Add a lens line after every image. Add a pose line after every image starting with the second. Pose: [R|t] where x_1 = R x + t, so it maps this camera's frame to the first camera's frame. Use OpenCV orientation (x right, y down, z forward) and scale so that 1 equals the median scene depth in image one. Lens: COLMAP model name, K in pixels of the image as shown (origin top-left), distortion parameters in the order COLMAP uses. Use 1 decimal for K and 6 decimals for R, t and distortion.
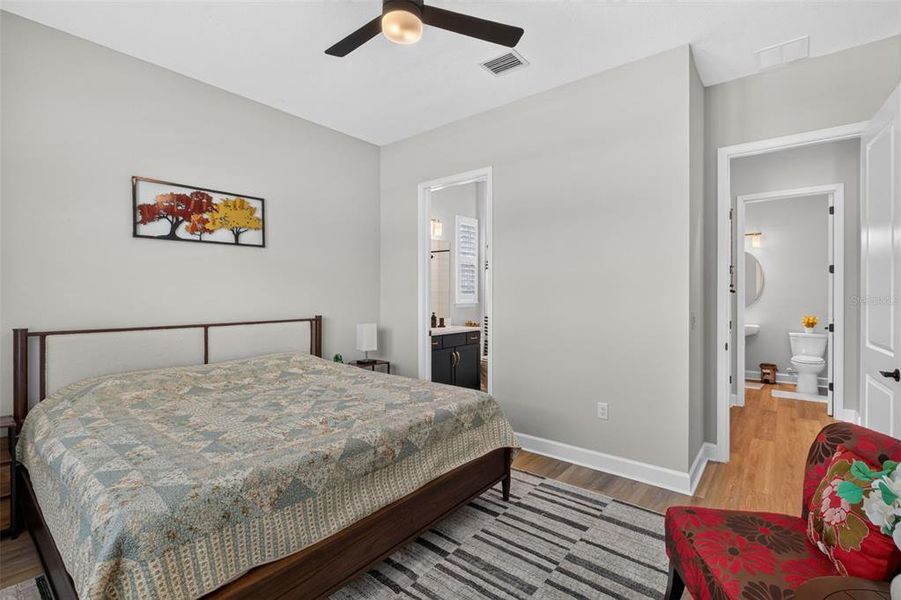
lens RADIAL K [[425.7, 0, 454.9], [0, 425.7, 298.4], [0, 0, 1]] dist [-0.002888, -0.000353]
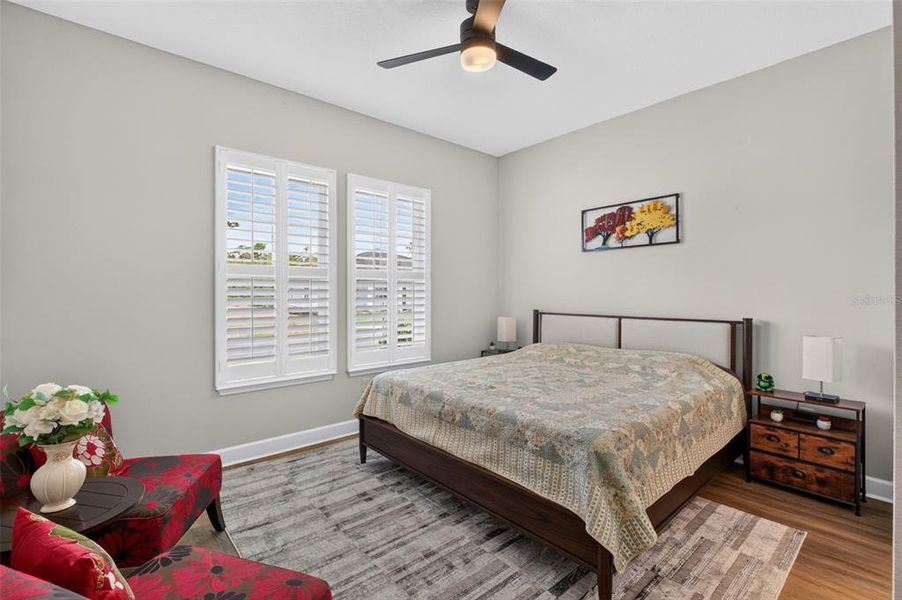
lens RADIAL K [[404.8, 0, 454.1], [0, 404.8, 298.1], [0, 0, 1]] dist [-0.001911, -0.000188]
pose [[-0.186225, 0.014967, -0.982393, 0.654762], [-0.010834, 0.999792, 0.017286, -0.004756], [0.982447, 0.013862, -0.186024, 0.777557]]
